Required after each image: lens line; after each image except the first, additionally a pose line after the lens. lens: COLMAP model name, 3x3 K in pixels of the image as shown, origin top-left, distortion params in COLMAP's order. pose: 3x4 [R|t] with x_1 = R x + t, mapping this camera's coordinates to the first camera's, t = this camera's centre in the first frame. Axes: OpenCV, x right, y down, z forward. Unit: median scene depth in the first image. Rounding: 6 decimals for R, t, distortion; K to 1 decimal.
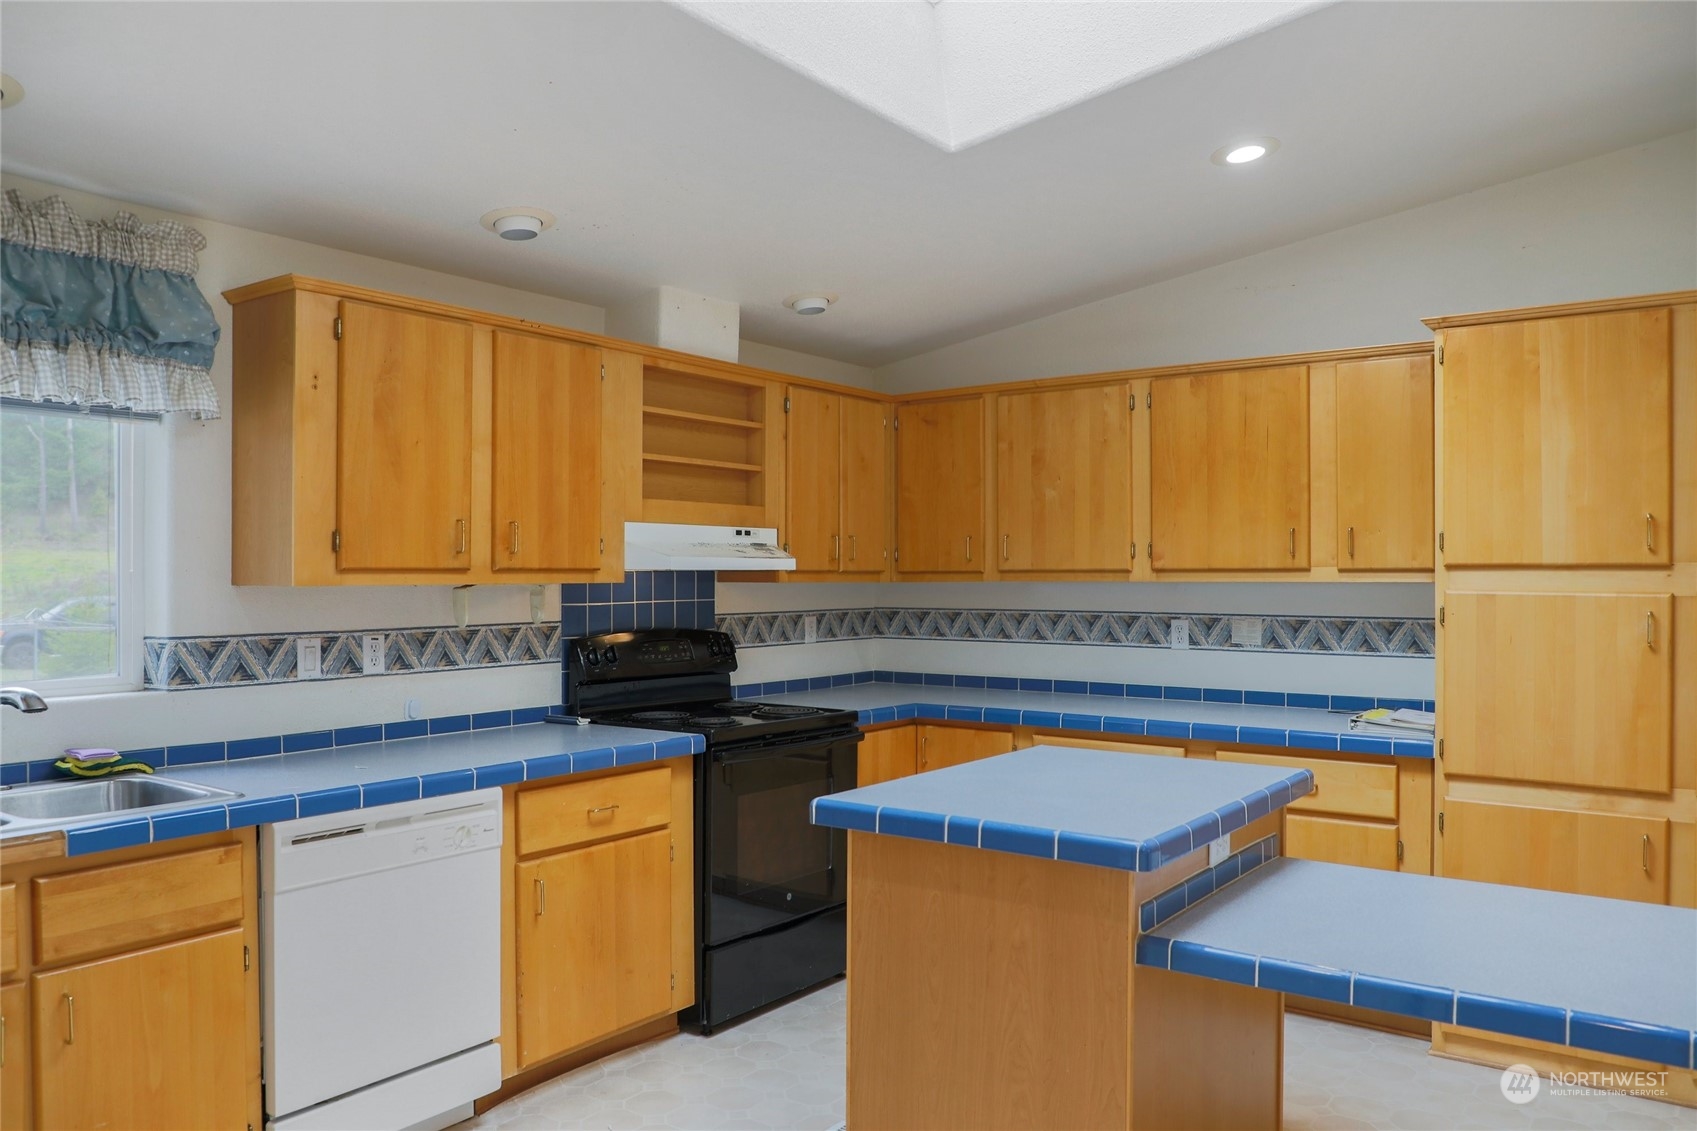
lens RADIAL K [[1248.8, 0, 828.4], [0, 1248.8, 572.9], [0, 0, 1]] dist [-0.033803, 0.002319]
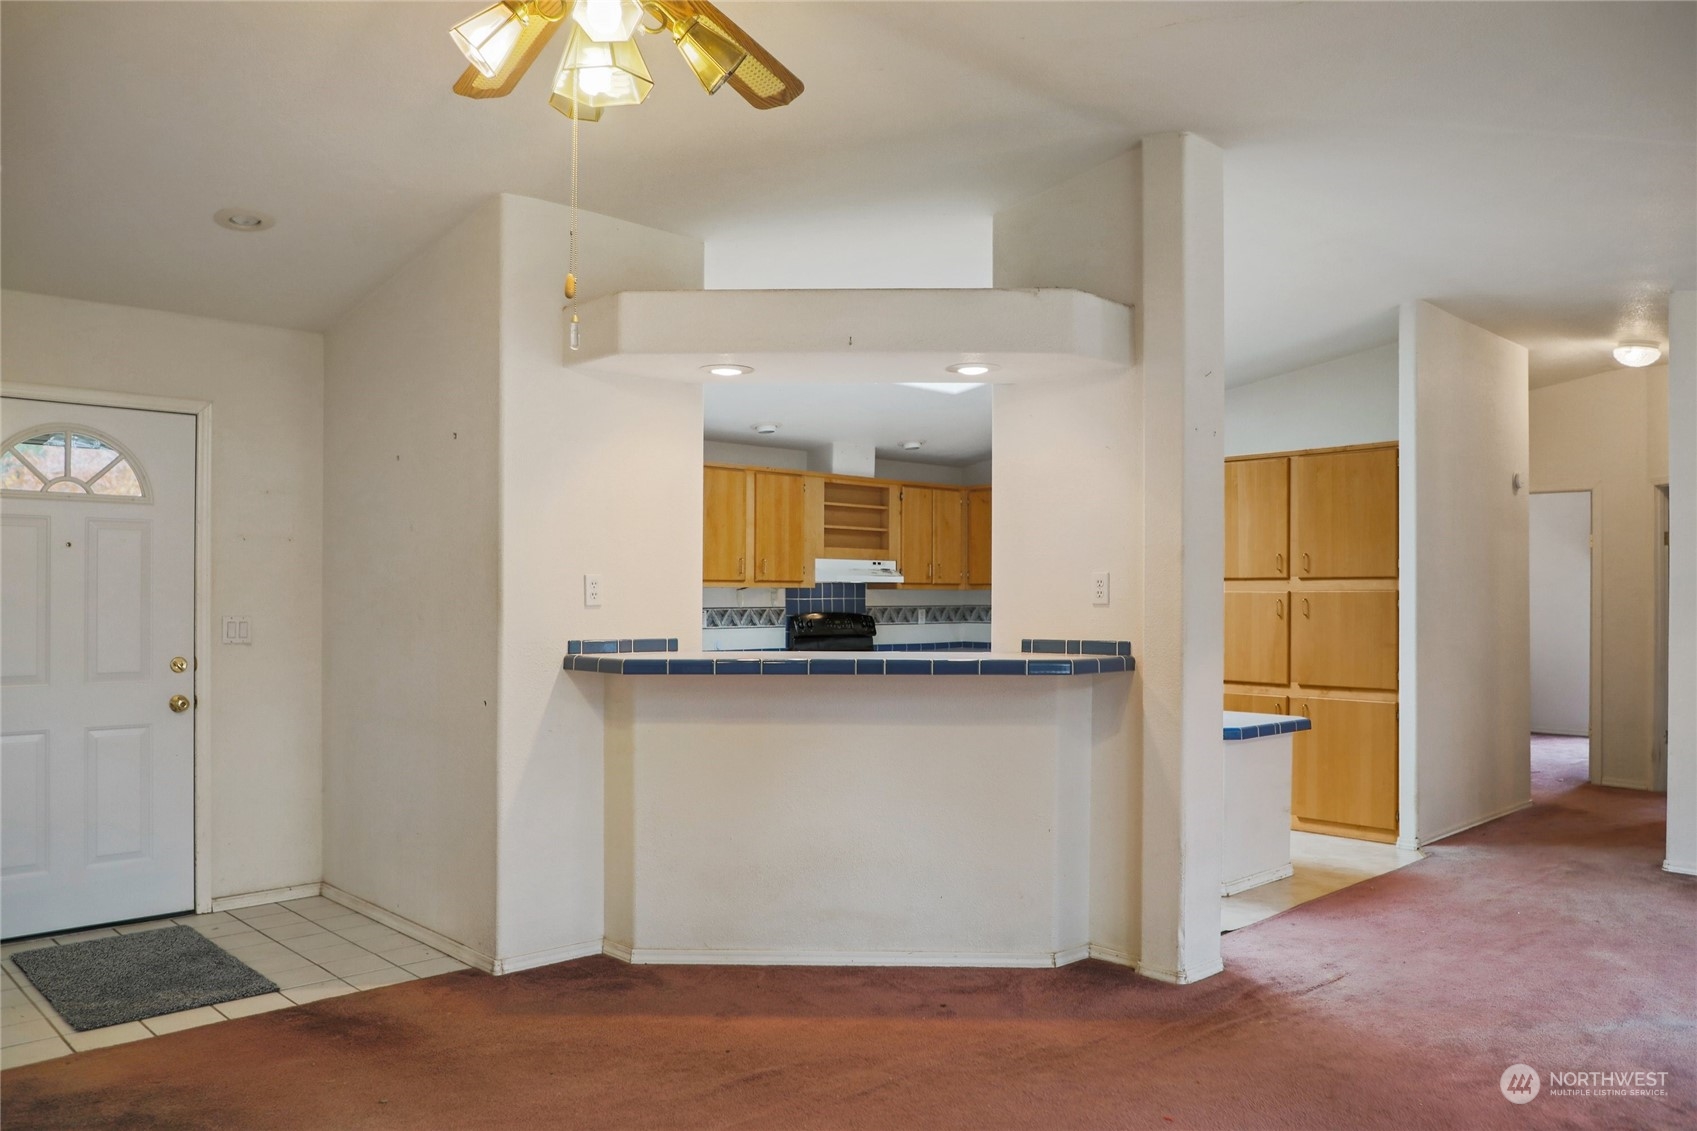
lens RADIAL K [[1210.7, 0, 846.7], [0, 1210.7, 590.3], [0, 0, 1]] dist [0.000083, 0.000614]
pose [[0.985847, 0.000812, -0.167646, 0.226004], [-0.001765, 0.999983, -0.005536, 0.023016], [0.167639, 0.005753, 0.985832, -0.978547]]
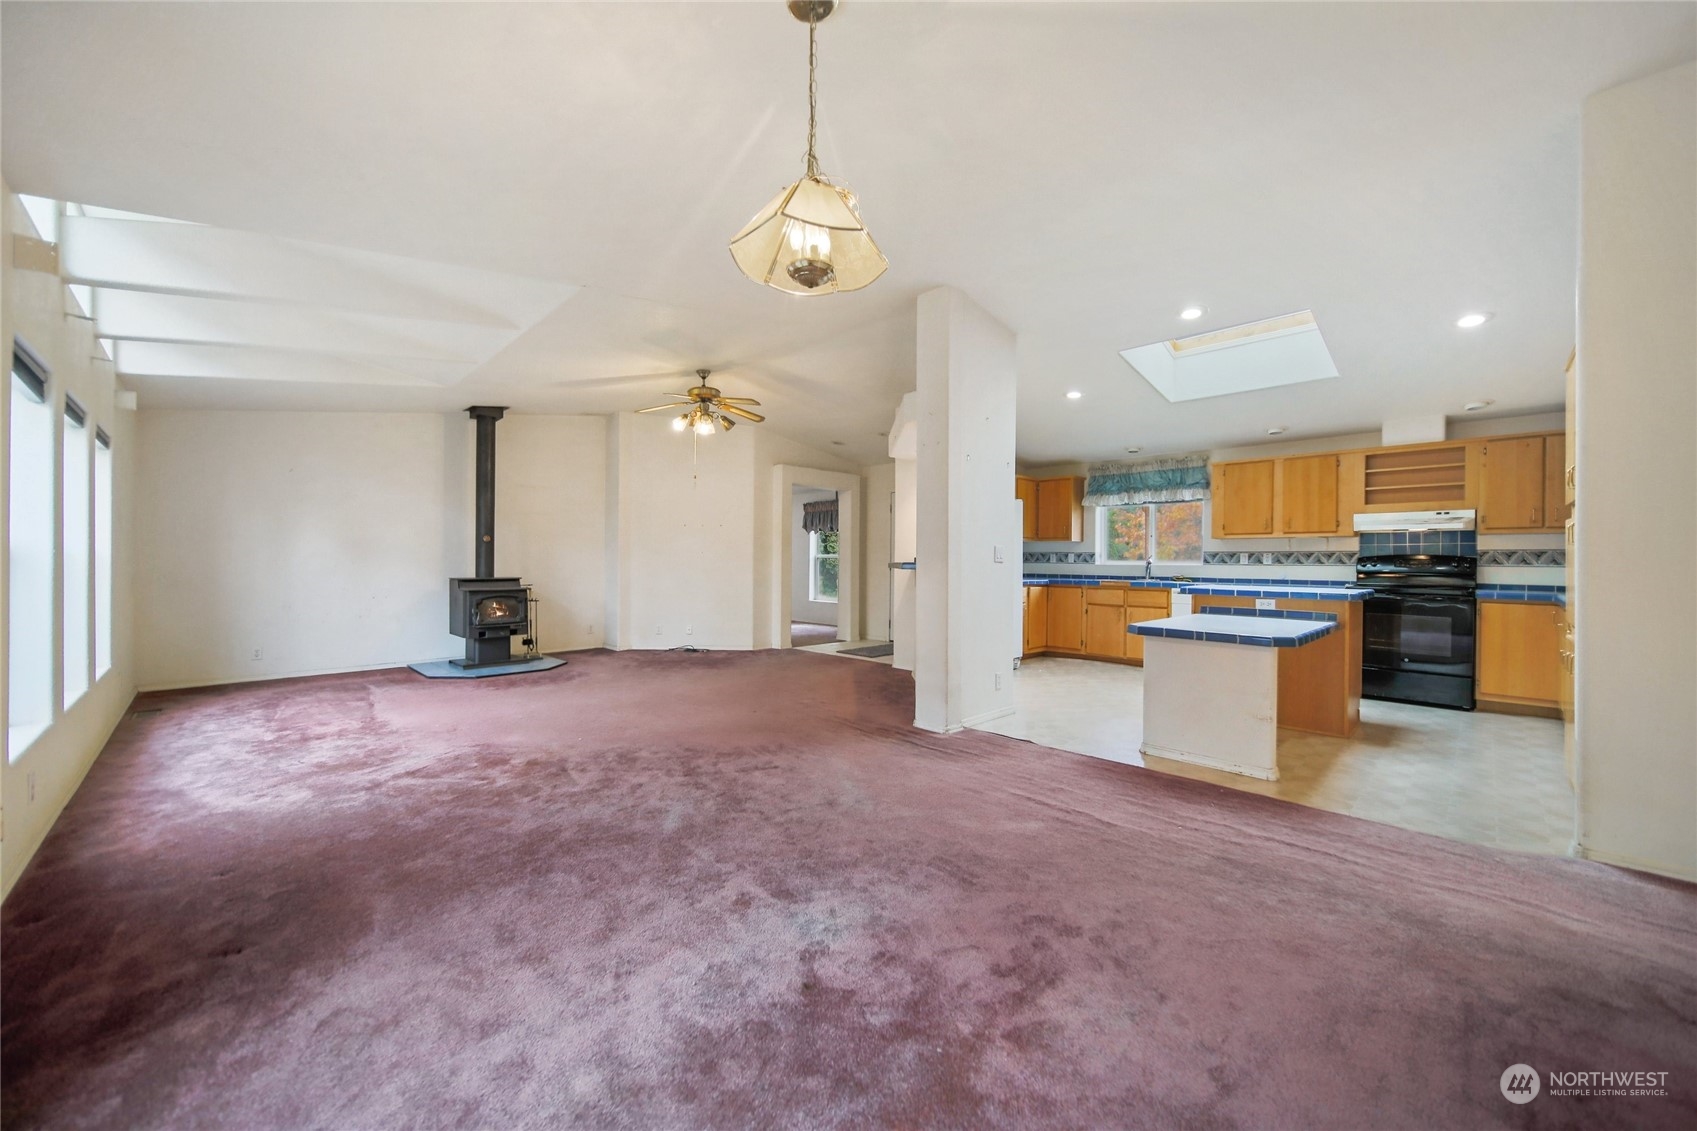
lens RADIAL K [[642.9, 0, 845.3], [0, 642.9, 560.3], [0, 0, 1]] dist [0.013295, 0.000068]
pose [[-0.142645, -0.002579, -0.989770, 1.426742], [-0.007838, 0.999968, -0.001476, 0.073397], [0.989743, 0.007547, -0.142661, 0.081964]]
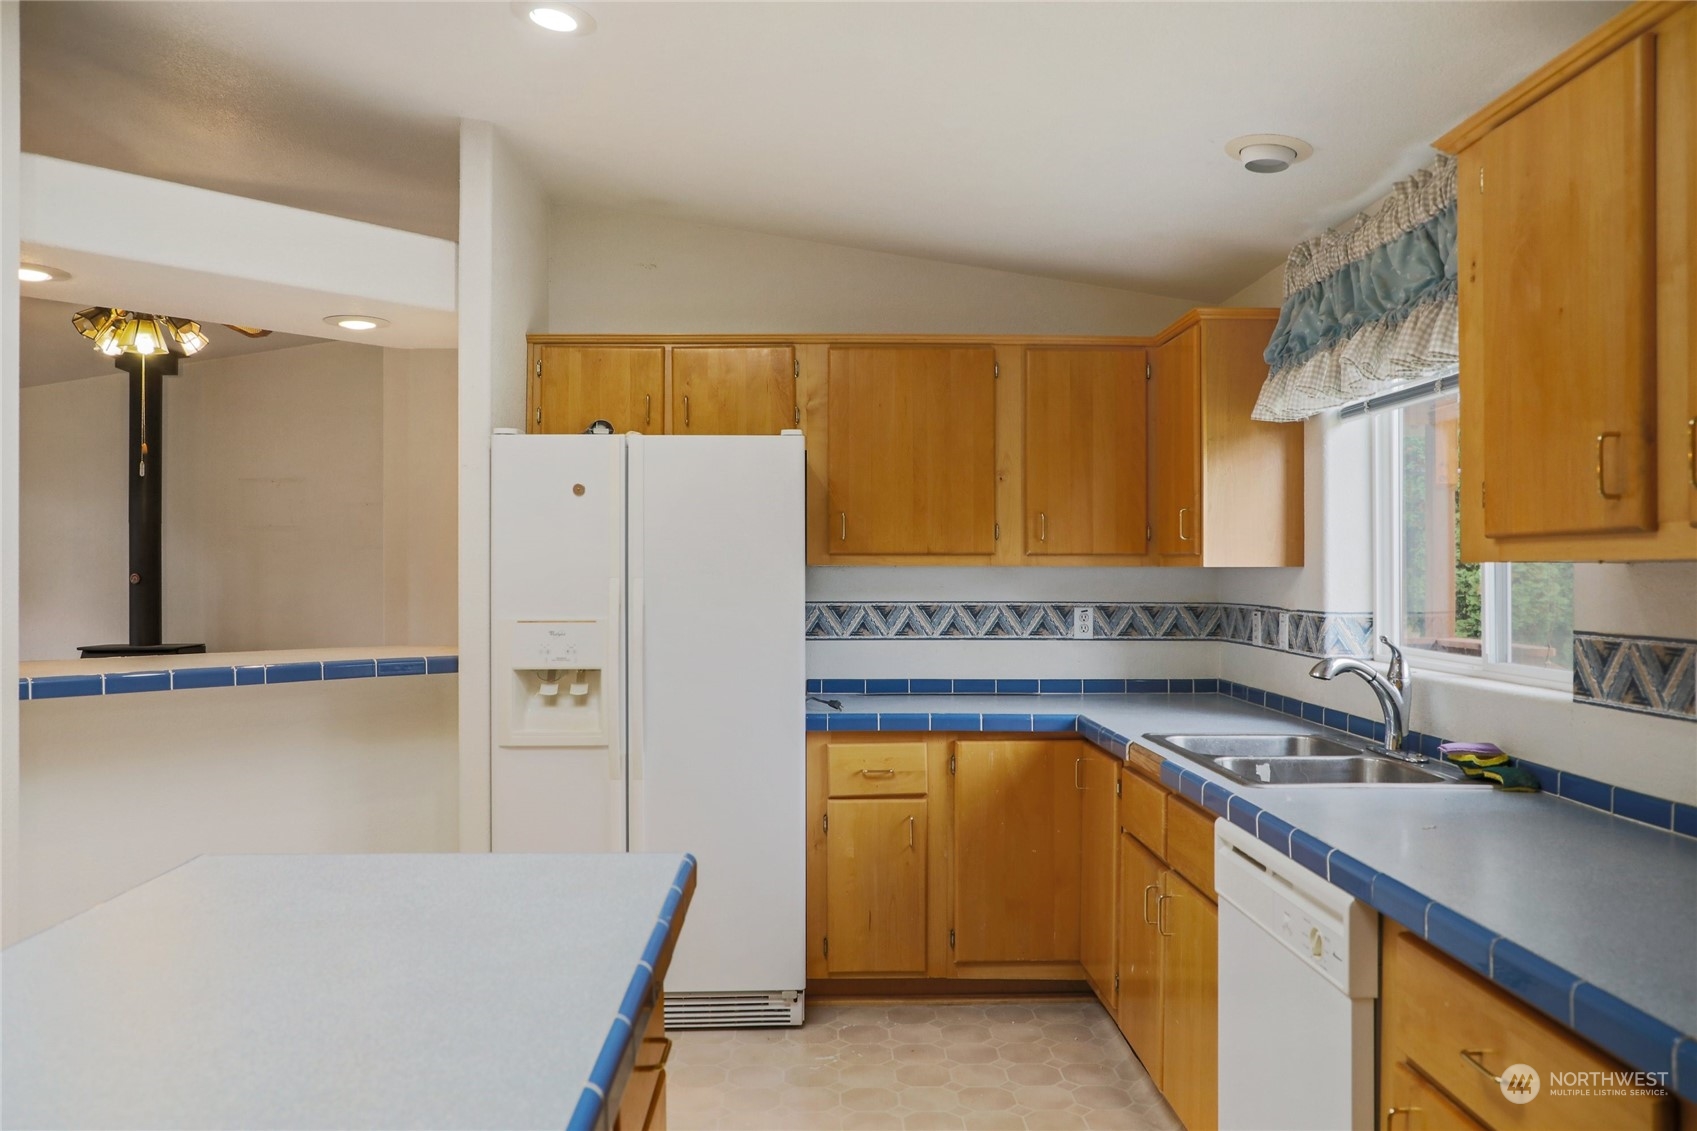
lens RADIAL K [[1248.8, 0, 828.4], [0, 1248.8, 572.9], [0, 0, 1]] dist [-0.033803, 0.002319]
pose [[-0.789667, 0.001105, -0.613535, 0.235548], [0.000045, 0.999998, 0.001742, 0.011662], [0.613536, 0.001348, -0.789666, 1.033899]]
